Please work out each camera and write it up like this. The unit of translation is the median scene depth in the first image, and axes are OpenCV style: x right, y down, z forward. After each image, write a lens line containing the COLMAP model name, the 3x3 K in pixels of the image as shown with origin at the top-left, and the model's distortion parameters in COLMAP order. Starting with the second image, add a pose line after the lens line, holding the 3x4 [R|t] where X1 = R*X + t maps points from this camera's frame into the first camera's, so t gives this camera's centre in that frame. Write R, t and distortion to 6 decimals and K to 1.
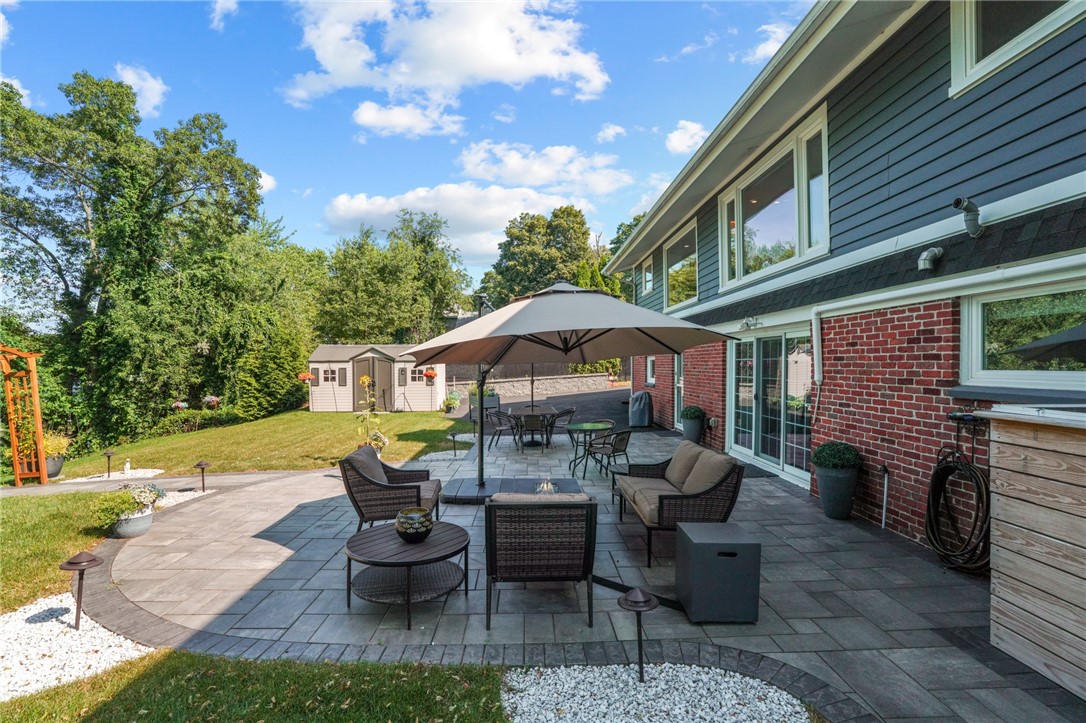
lens RADIAL K [[501.2, 0, 541.7], [0, 501.2, 371.5], [0, 0, 1]] dist [-0.070774, 0.026932]
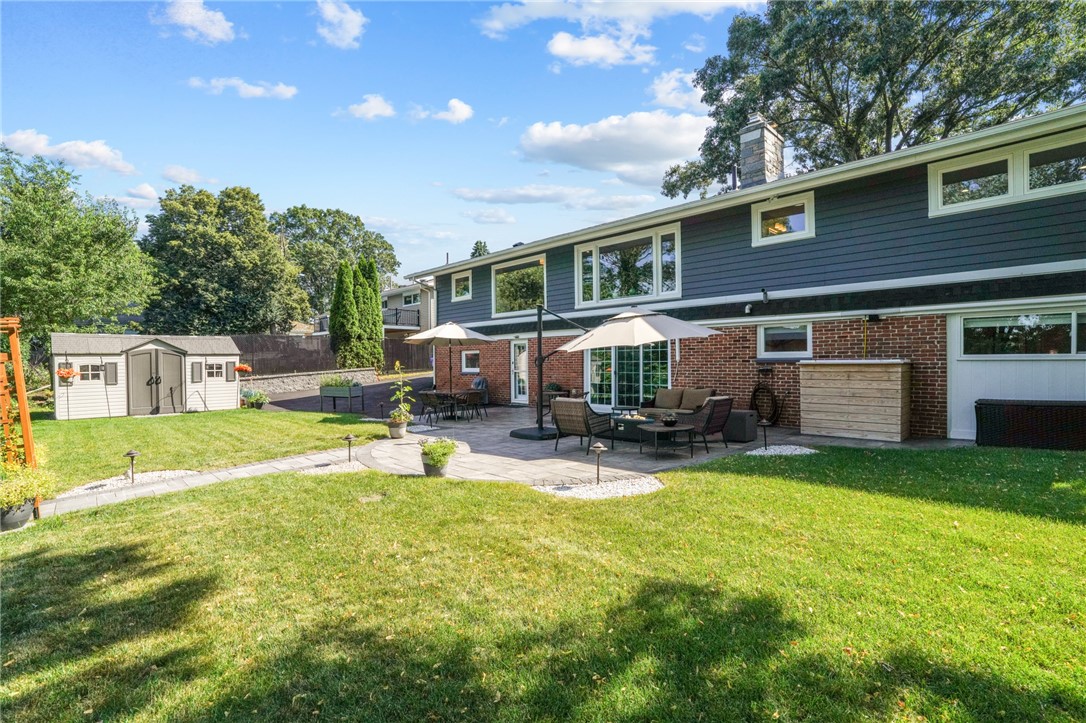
lens RADIAL K [[501.2, 0, 541.7], [0, 501.2, 371.5], [0, 0, 1]] dist [-0.070774, 0.026932]
pose [[0.744781, -0.016703, 0.667100, -0.314751], [0.016947, 0.999838, 0.006113, 0.011360], [-0.667094, 0.006753, 0.744943, -0.039446]]
